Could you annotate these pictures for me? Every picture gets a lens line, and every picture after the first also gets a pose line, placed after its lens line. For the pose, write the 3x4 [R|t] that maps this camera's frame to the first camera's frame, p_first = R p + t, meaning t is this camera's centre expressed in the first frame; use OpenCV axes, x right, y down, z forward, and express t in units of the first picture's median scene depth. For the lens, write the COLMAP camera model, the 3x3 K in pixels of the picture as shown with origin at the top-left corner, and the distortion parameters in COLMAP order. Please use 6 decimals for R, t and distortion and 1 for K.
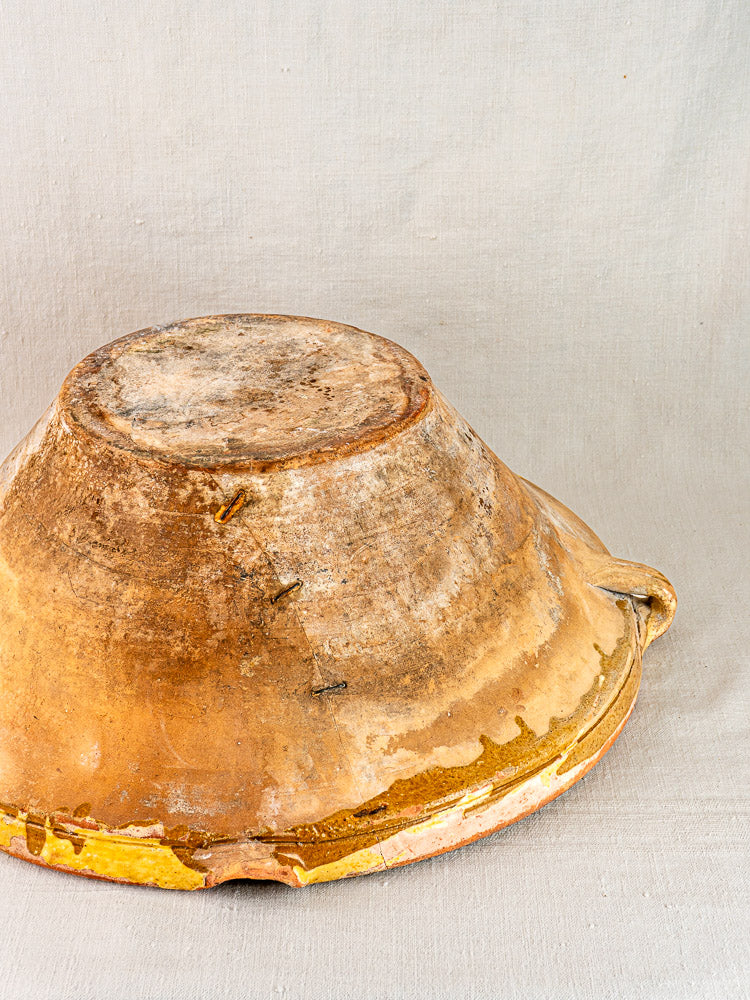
lens RADIAL K [[1725.9, 0, 372.0], [0, 1725.9, 438.7], [0, 0, 1]] dist [0.032362, 0.066174]
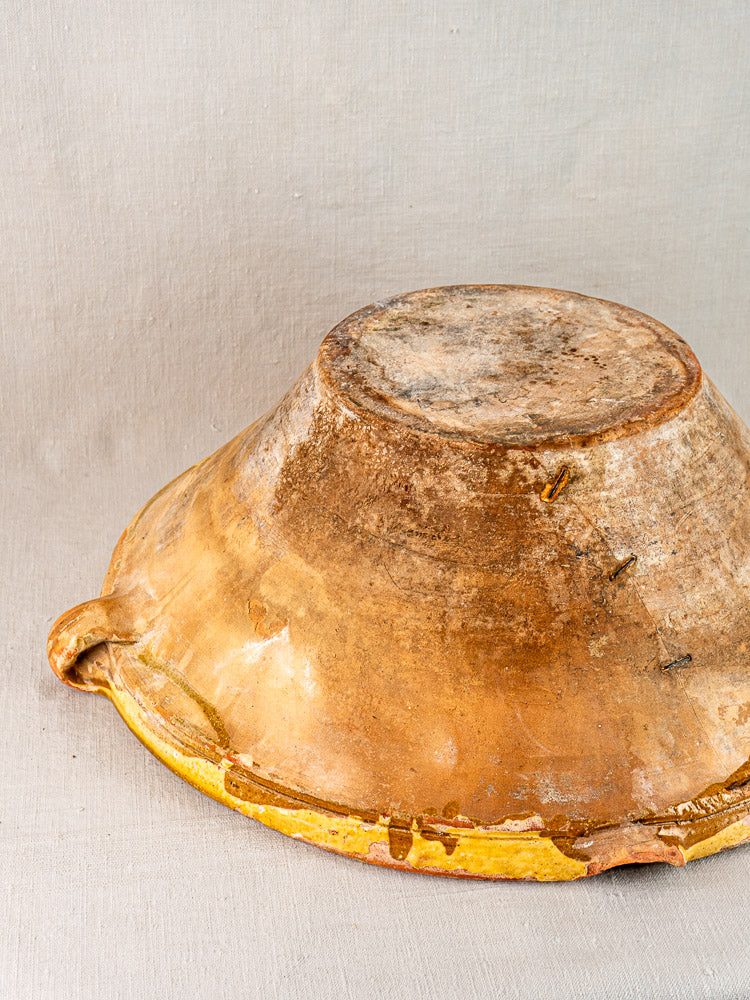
lens RADIAL K [[1724.5, 0, 390.6], [0, 1724.5, 440.2], [0, 0, 1]] dist [0.042751, -0.070412]
pose [[0.987193, -0.064480, 0.145916, -0.310590], [0.060995, 0.997739, 0.028236, -0.018276], [-0.147406, -0.018975, 0.988894, 0.055523]]
